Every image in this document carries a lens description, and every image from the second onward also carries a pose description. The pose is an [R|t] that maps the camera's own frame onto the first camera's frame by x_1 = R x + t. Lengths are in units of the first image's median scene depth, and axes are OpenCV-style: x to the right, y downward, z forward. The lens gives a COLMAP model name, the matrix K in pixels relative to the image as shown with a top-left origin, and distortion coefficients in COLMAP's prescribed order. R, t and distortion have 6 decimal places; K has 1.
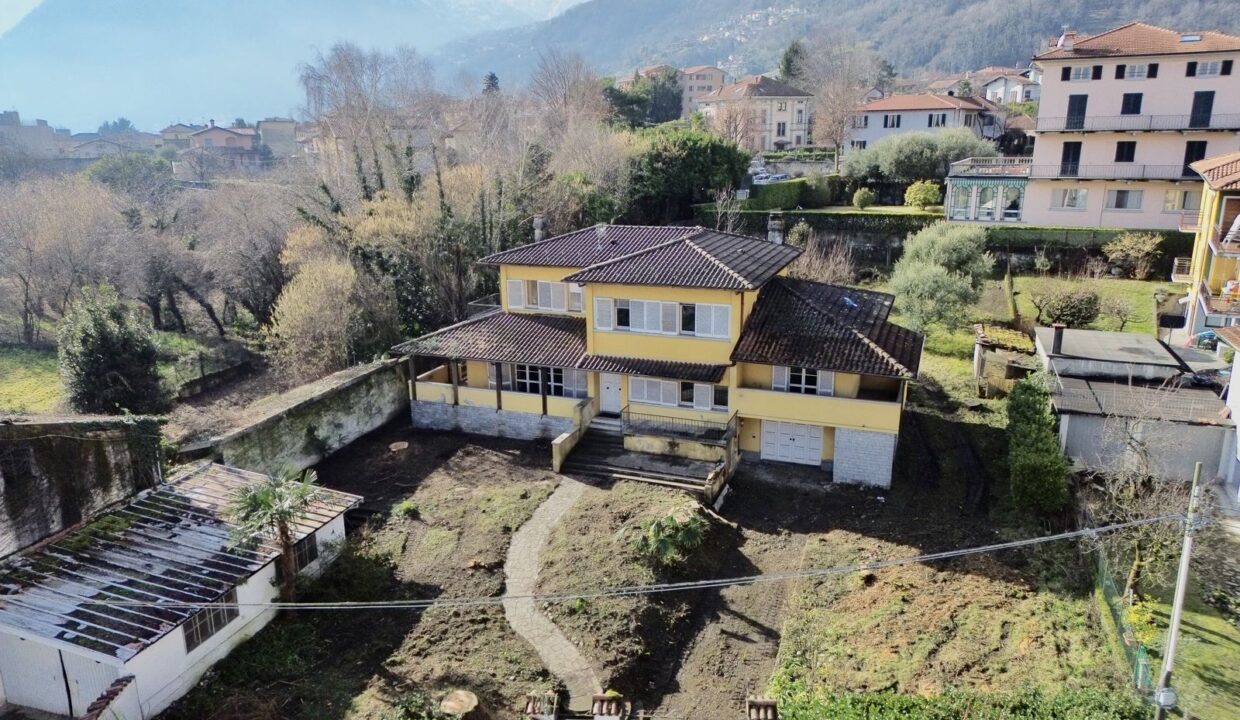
lens RADIAL K [[853.1, 0, 620.0], [0, 853.1, 360.0], [0, 0, 1]] dist [0.080711, -0.076011]
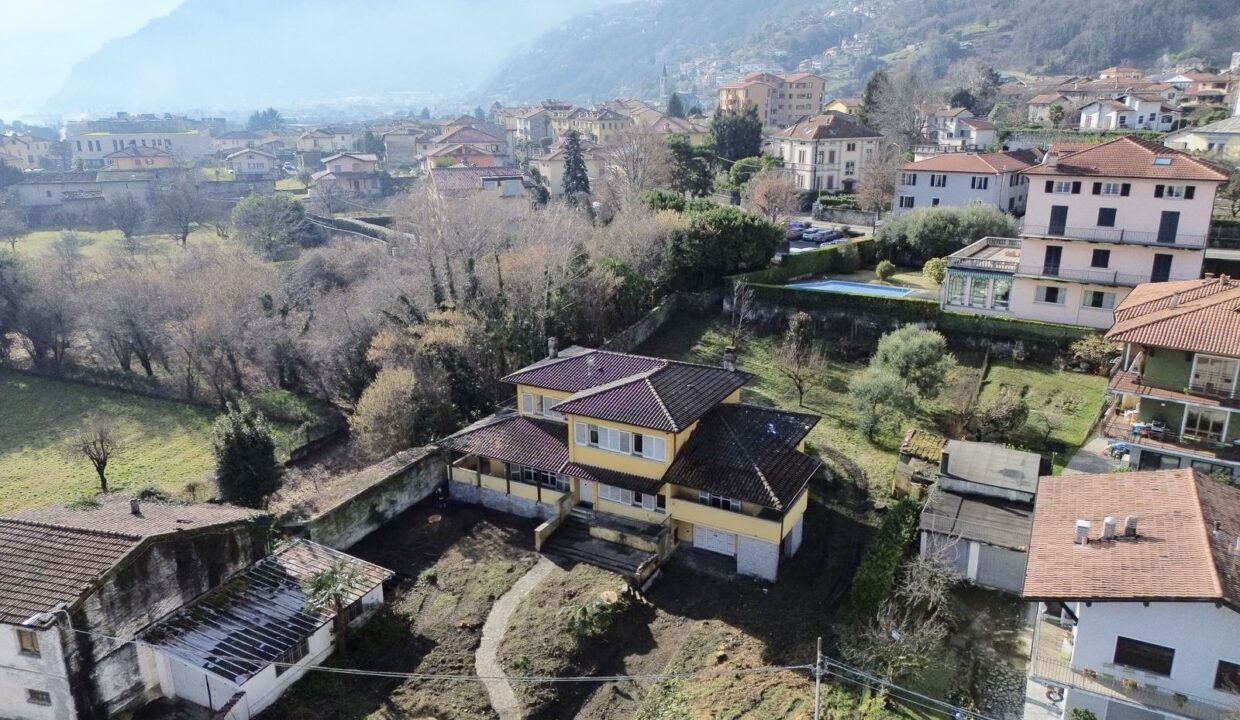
lens RADIAL K [[853.1, 0, 620.0], [0, 853.1, 360.0], [0, 0, 1]] dist [0.080711, -0.076011]
pose [[0.990653, 0.041017, -0.130094, 0.231979], [-0.037293, 0.998825, 0.030936, -0.232994], [0.131210, -0.025796, 0.991019, -0.365816]]
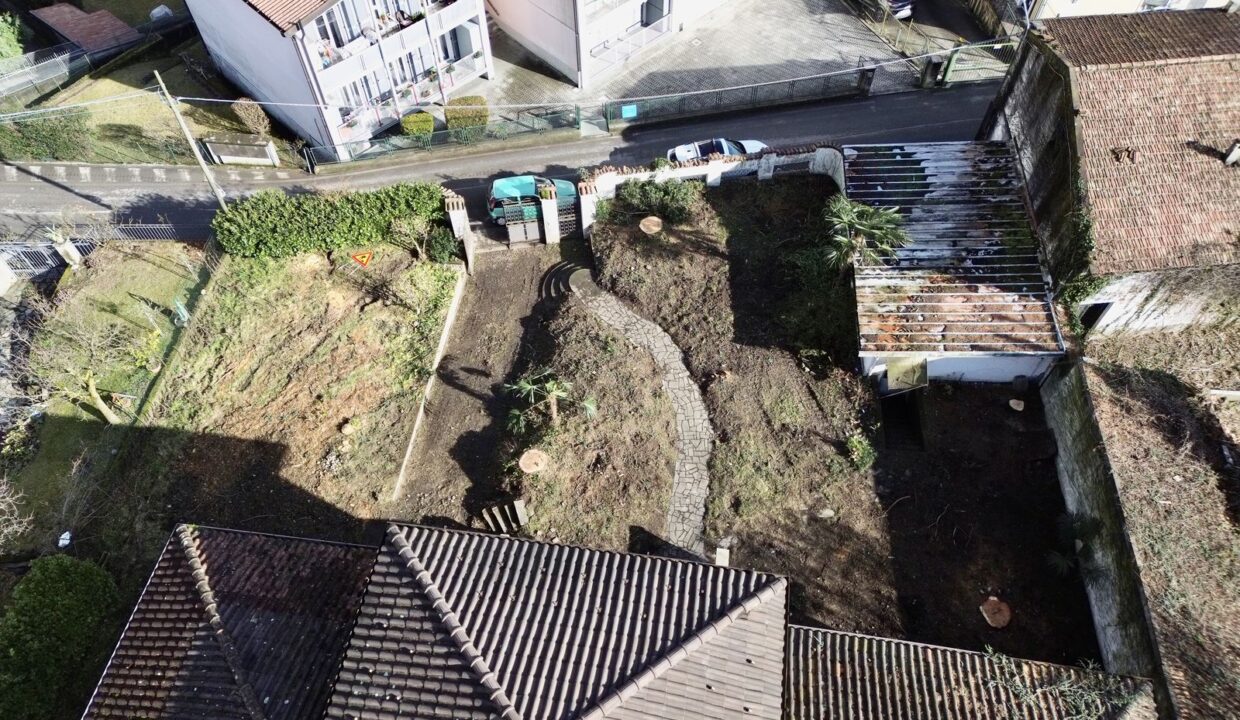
lens RADIAL K [[853.1, 0, 620.0], [0, 853.1, 360.0], [0, 0, 1]] dist [0.080711, -0.076011]
pose [[-0.972471, 0.203048, -0.114329, 0.056428], [-0.046468, 0.311804, 0.949010, -0.617220], [0.228343, 0.928197, -0.293785, 1.050350]]
